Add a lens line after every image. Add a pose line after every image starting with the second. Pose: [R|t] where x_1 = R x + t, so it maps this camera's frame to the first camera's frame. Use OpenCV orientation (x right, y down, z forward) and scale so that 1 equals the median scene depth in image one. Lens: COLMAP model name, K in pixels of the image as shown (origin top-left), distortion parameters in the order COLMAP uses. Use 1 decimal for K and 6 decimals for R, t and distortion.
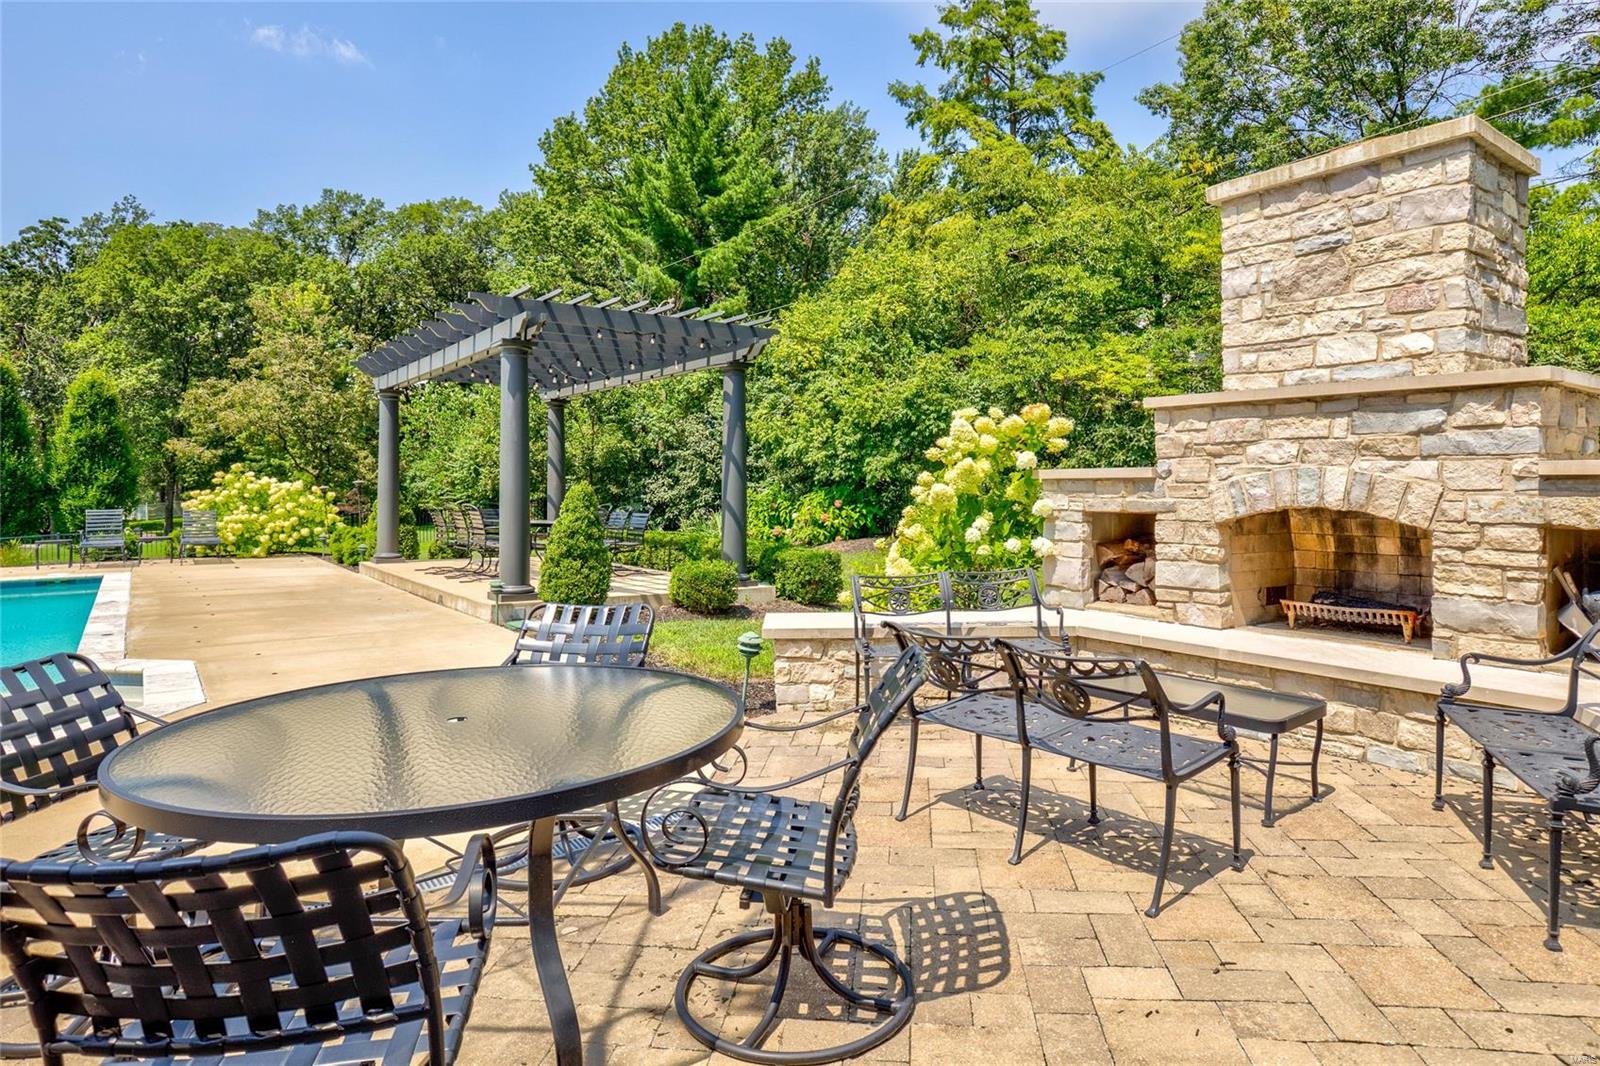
lens RADIAL K [[856.1, 0, 808.4], [0, 856.1, 491.2], [0, 0, 1]] dist [-0.009890, -0.000591]
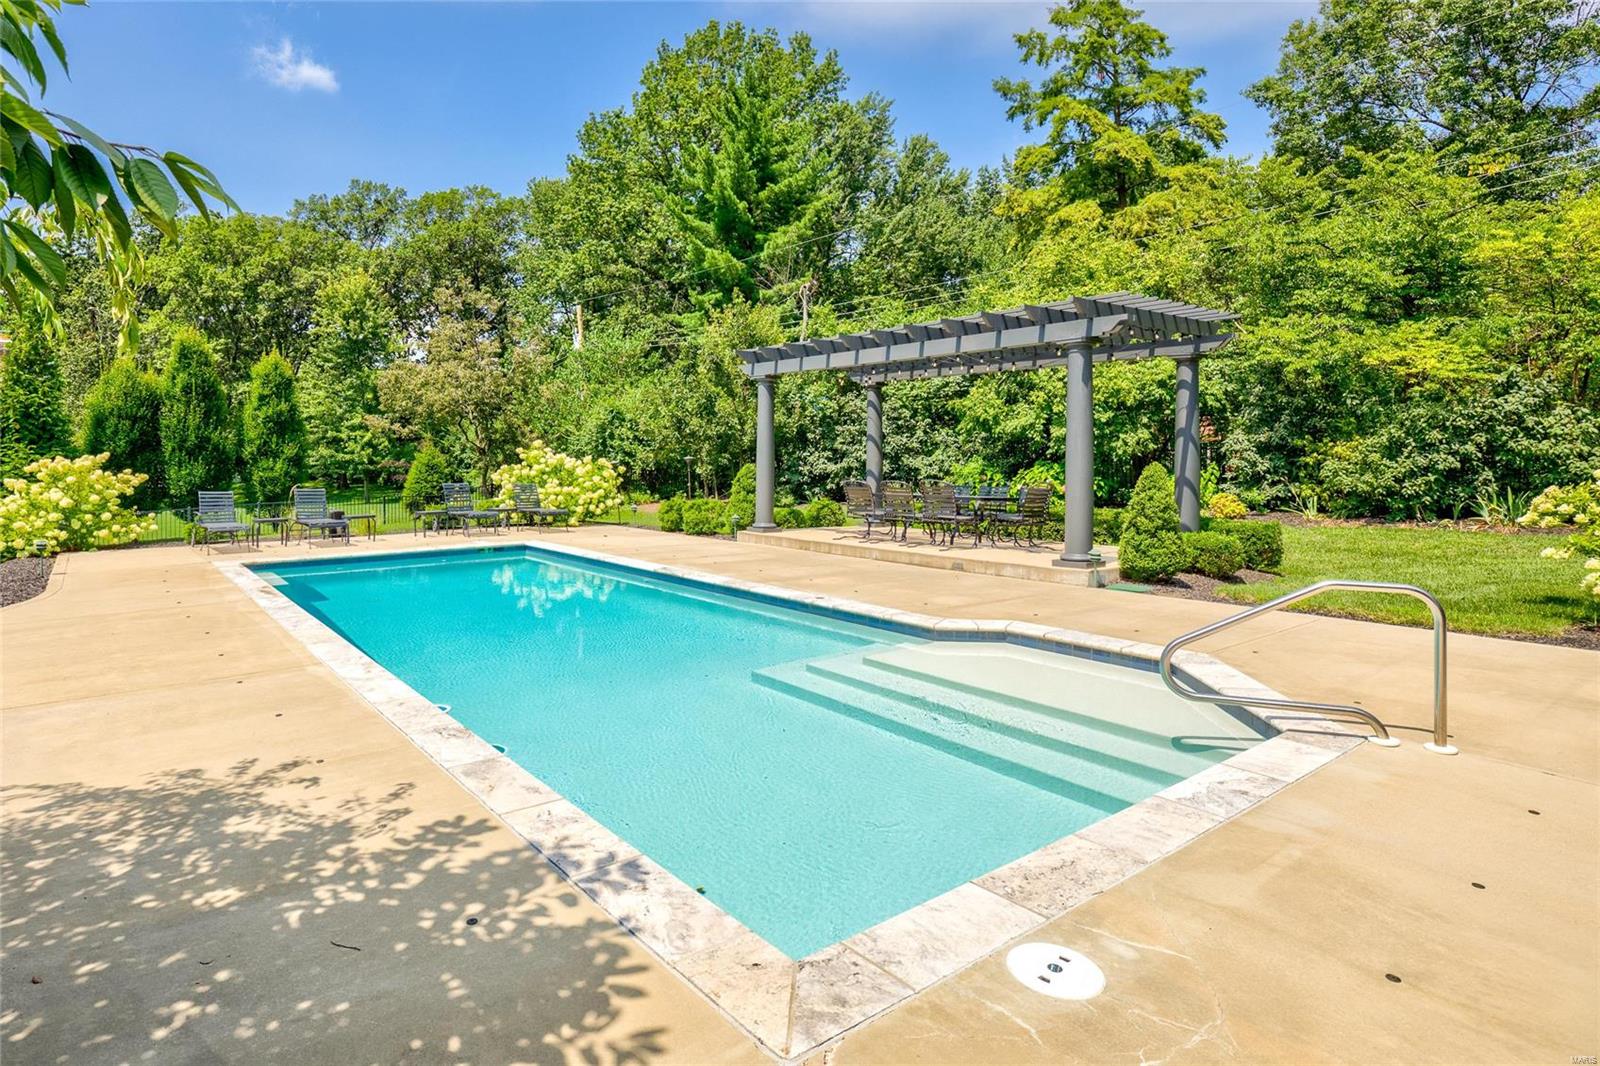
lens RADIAL K [[816.4, 0, 773.4], [0, 816.4, 454.7], [0, 0, 1]] dist [-0.022608, -0.000253]
pose [[0.999394, -0.001372, -0.034779, -0.145853], [0.001137, 0.999976, -0.006770, -0.003037], [0.034788, 0.006726, 0.999372, -0.018086]]
